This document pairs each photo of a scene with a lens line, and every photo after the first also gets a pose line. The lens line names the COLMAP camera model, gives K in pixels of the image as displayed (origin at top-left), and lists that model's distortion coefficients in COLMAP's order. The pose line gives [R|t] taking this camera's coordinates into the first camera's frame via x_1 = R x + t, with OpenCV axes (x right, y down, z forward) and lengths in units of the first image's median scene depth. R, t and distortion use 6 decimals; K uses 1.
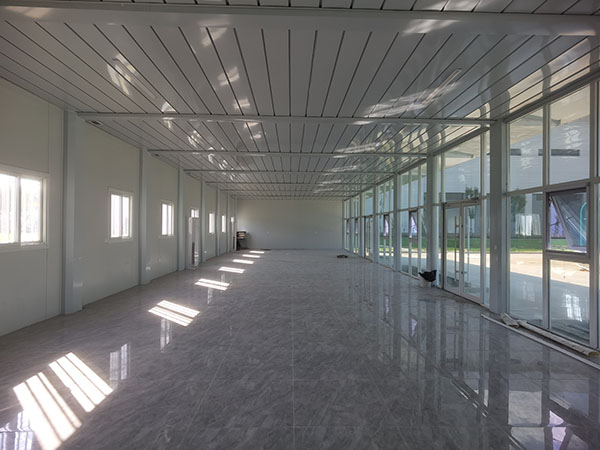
lens RADIAL K [[341.0, 0, 297.2], [0, 341.0, 223.2], [0, 0, 1]] dist [-0.000232, -0.002882]
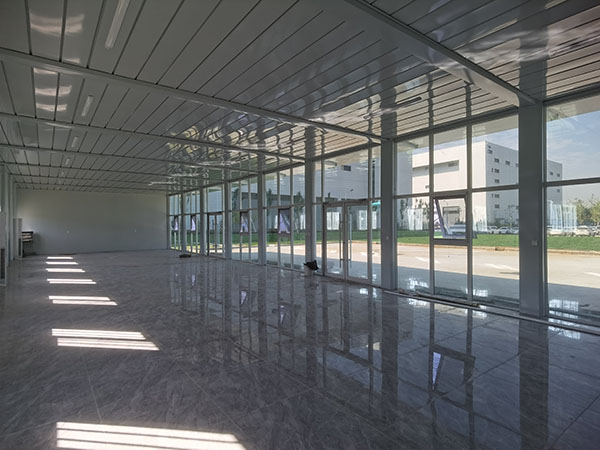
lens RADIAL K [[341.0, 0, 296.8], [0, 341.0, 227.4], [0, 0, 1]] dist [-0.000232, -0.002882]
pose [[0.815662, -0.016341, 0.578298, -0.236074], [0.003996, 0.999736, 0.022613, -0.000237], [-0.578515, -0.016134, 0.815512, 0.077992]]
